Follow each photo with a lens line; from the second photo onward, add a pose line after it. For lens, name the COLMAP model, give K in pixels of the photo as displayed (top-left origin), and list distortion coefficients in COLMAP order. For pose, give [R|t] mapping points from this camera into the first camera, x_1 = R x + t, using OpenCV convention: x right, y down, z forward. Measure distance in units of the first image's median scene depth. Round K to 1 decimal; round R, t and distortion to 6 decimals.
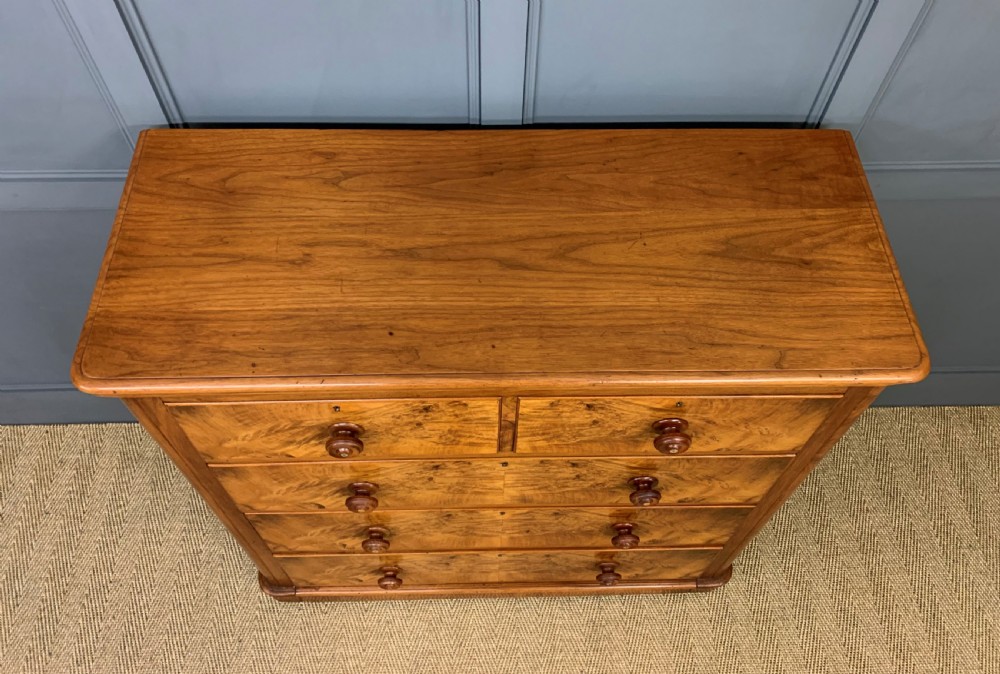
lens RADIAL K [[833.9, 0, 500.0], [0, 833.9, 337.0], [0, 0, 1]] dist [0.079207, -0.002626]
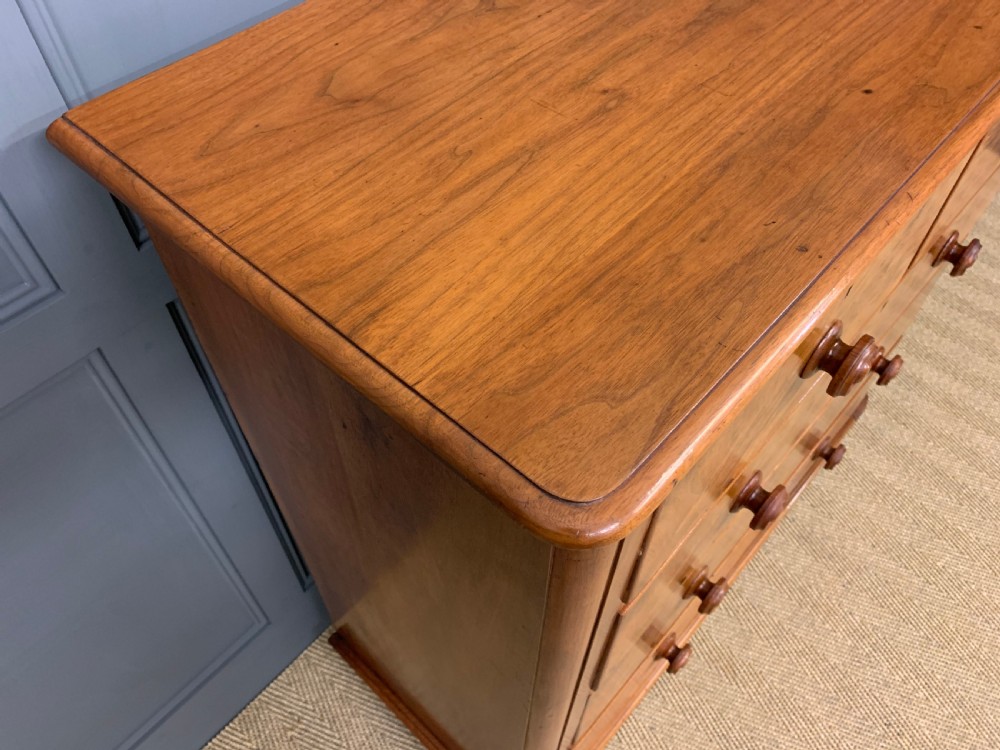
lens RADIAL K [[797.6, 0, 500.0], [0, 797.6, 375.0], [0, 0, 1]] dist [0.007117, -0.003428]
pose [[0.684274, -0.576433, 0.446648, -0.560142], [0.612579, 0.786672, 0.076777, -0.039908], [-0.395622, 0.221070, 0.891410, 0.623249]]
